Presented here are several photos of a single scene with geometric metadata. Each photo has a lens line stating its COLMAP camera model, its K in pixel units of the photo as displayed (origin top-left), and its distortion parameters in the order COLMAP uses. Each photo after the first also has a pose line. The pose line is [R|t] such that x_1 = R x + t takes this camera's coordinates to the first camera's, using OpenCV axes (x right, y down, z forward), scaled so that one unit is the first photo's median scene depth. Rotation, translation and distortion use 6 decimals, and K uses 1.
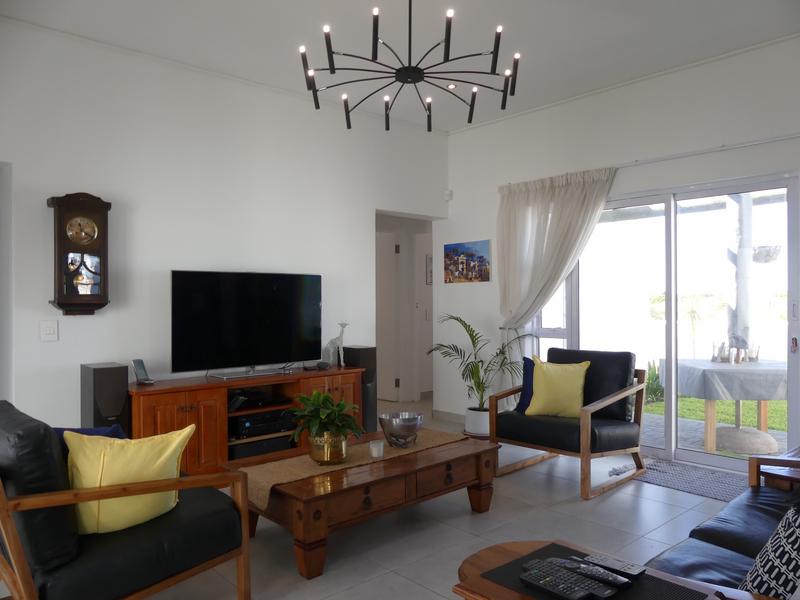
lens RADIAL K [[601.9, 0, 407.0], [0, 601.9, 296.1], [0, 0, 1]] dist [-0.023793, 0.021208]
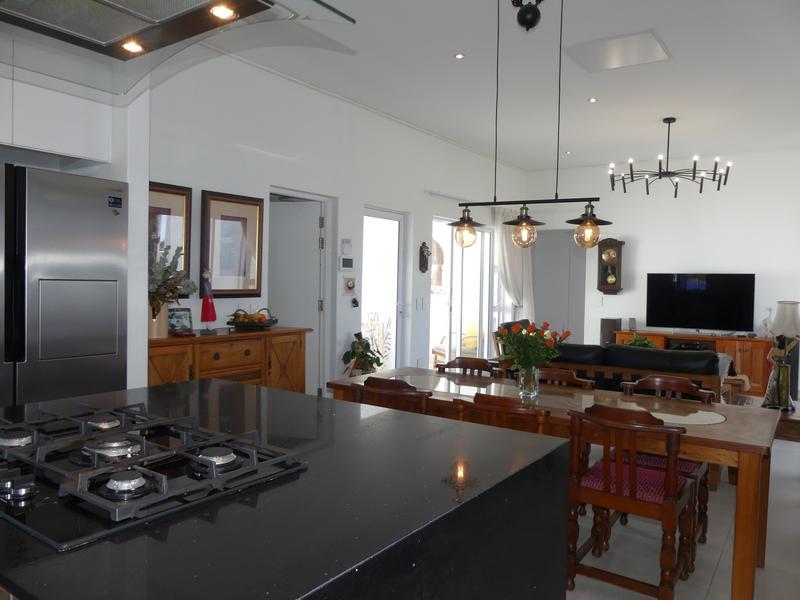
lens RADIAL K [[601.9, 0, 424.5], [0, 601.9, 298.5], [0, 0, 1]] dist [-0.023793, 0.021208]
pose [[0.263111, 0.035062, -0.964128, 1.210666], [-0.011476, 0.999382, 0.033212, -0.017651], [0.964697, 0.002326, 0.263351, -0.187951]]
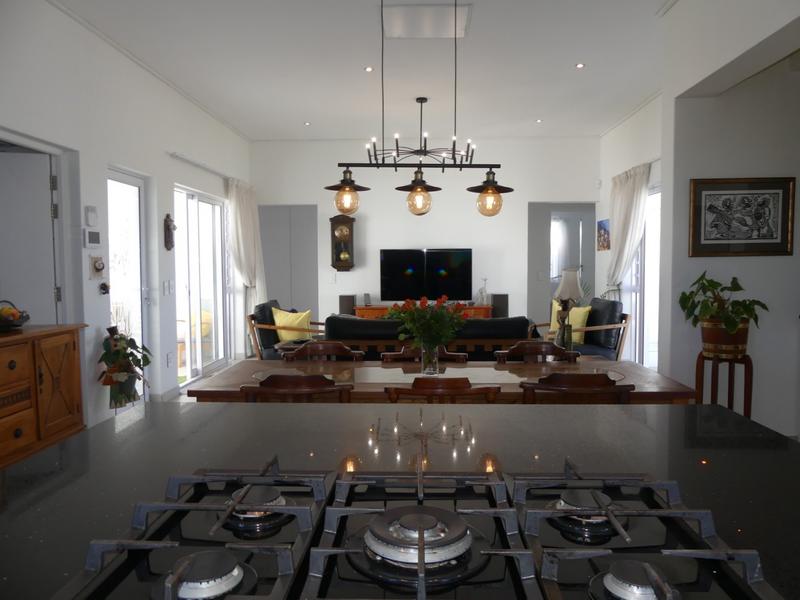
lens RADIAL K [[601.9, 0, 410.0], [0, 601.9, 303.1], [0, 0, 1]] dist [-0.023793, 0.021208]
pose [[0.731374, 0.042192, -0.680671, 0.989397], [0.008963, 0.997404, 0.071455, -0.007307], [0.681918, -0.058361, 0.729097, -0.377689]]
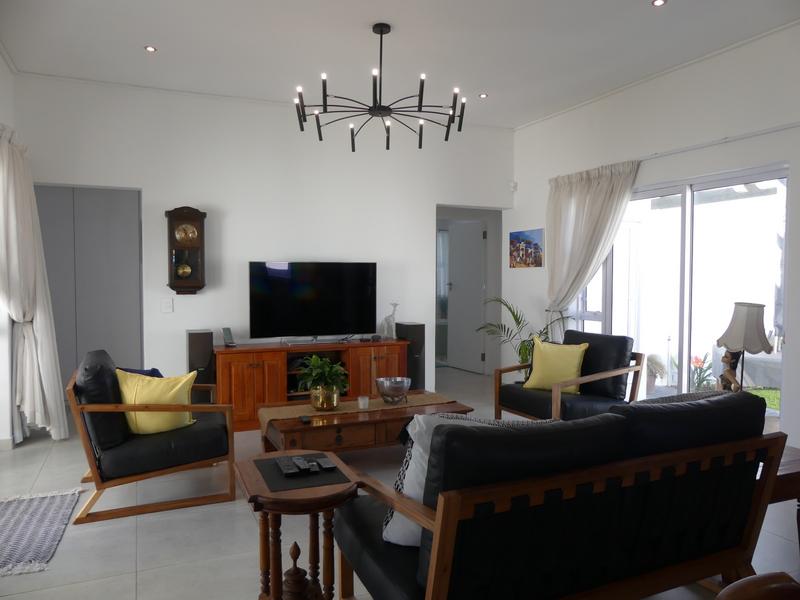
lens RADIAL K [[601.9, 0, 403.5], [0, 601.9, 298.3], [0, 0, 1]] dist [-0.023793, 0.021208]
pose [[0.949537, 0.018144, -0.313131, 0.329706], [-0.004049, 0.998951, 0.045605, -0.022881], [0.313630, -0.042036, 0.948614, -0.148457]]
